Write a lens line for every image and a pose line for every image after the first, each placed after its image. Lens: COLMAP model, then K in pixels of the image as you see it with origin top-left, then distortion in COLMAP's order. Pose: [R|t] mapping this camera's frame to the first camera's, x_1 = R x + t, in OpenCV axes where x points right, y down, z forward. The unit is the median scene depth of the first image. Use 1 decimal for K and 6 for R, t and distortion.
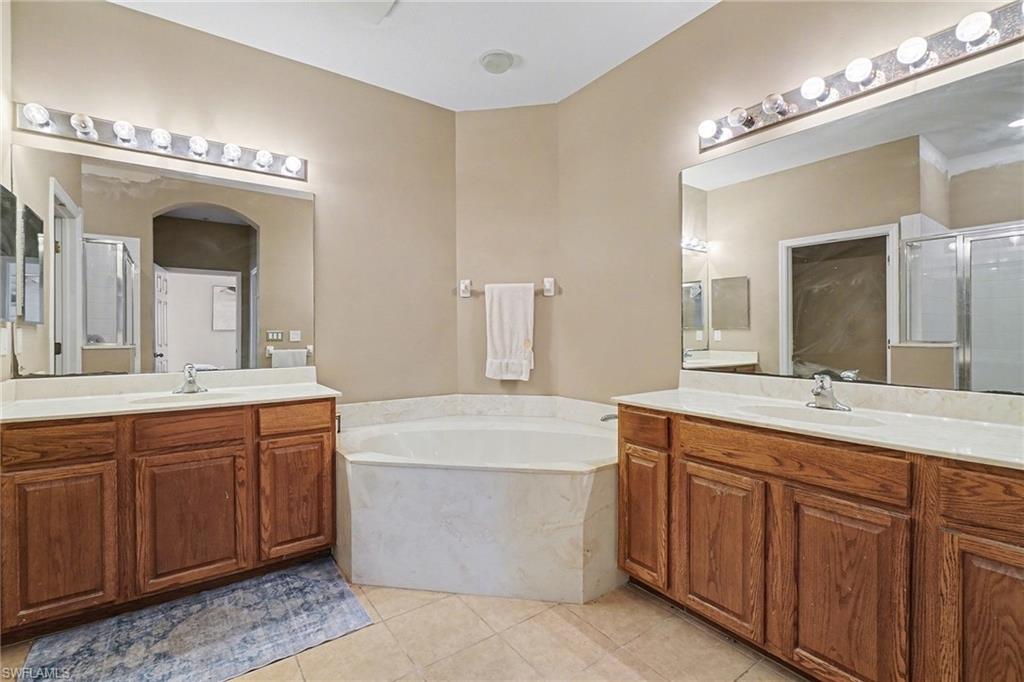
lens RADIAL K [[454.1, 0, 501.9], [0, 454.1, 337.7], [0, 0, 1]] dist [-0.009043, -0.001113]
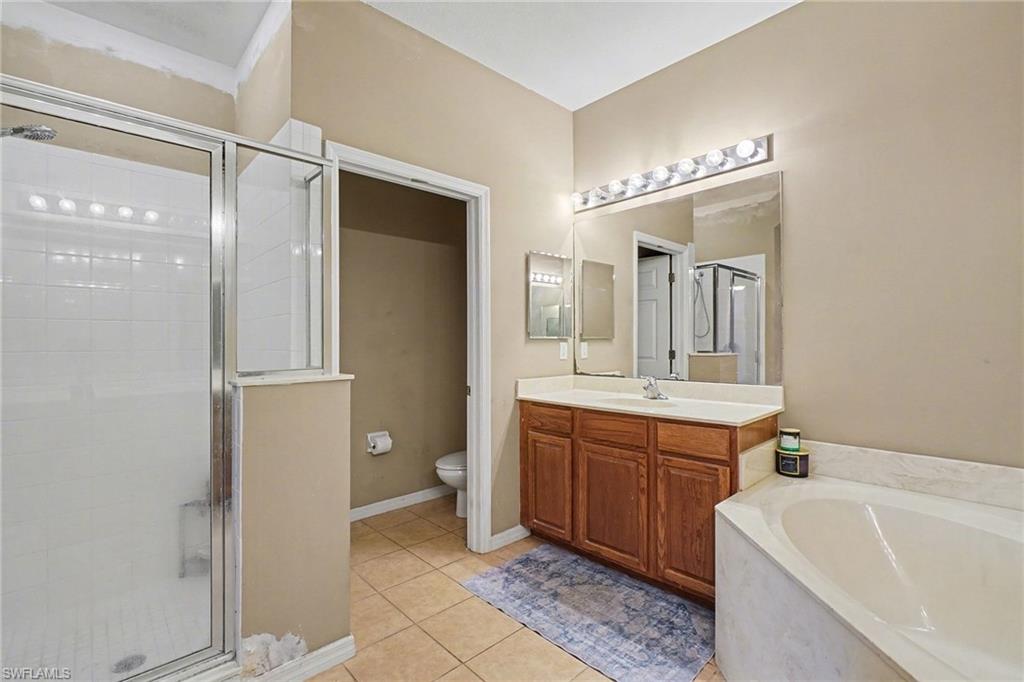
lens RADIAL K [[454.1, 0, 502.8], [0, 454.1, 339.3], [0, 0, 1]] dist [-0.009043, -0.001113]
pose [[0.124680, -0.005620, -0.992181, 0.440787], [-0.000787, 0.999983, -0.005763, -0.021316], [0.992197, 0.001500, 0.124674, 0.567130]]
